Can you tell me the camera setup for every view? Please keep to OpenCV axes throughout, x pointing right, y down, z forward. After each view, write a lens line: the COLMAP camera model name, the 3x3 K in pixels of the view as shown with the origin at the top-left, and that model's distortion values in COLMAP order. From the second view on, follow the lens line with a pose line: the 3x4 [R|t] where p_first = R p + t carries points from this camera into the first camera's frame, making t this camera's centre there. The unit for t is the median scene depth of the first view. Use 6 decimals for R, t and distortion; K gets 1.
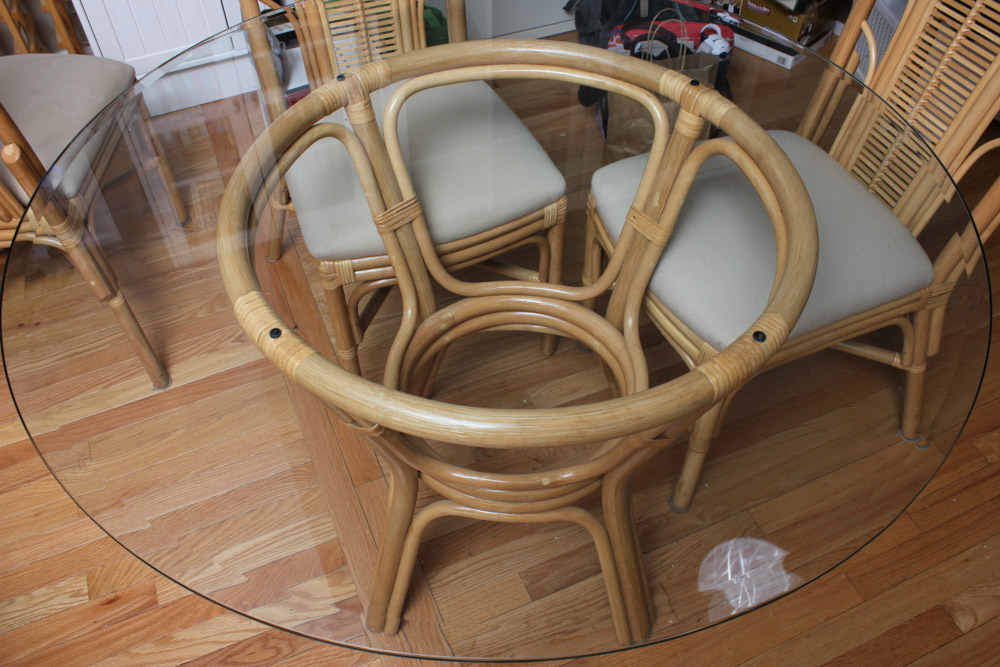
lens RADIAL K [[829.6, 0, 499.9], [0, 829.6, 328.8], [0, 0, 1]] dist [-0.172338, 0.155917]
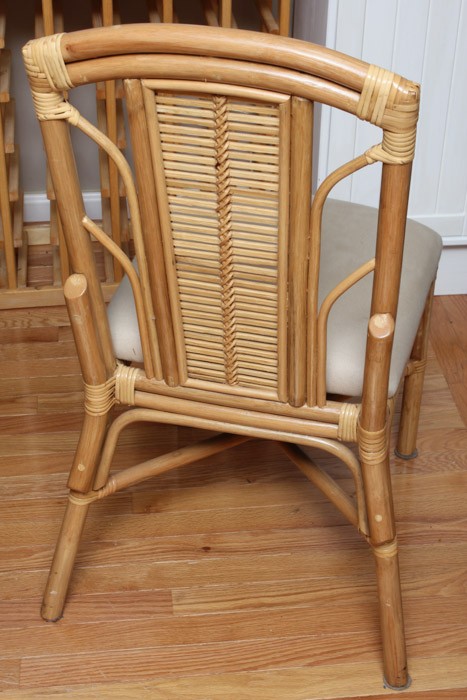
lens RADIAL K [[1257.4, 0, 233.5], [0, 1257.4, 350.0], [0, 0, 1]] dist [0.010603, 0.120230]
pose [[0.953259, 0.193040, -0.232448, -0.429200], [-0.244644, 0.944599, -0.218820, 0.084806], [0.177330, 0.265459, 0.947674, -0.129457]]
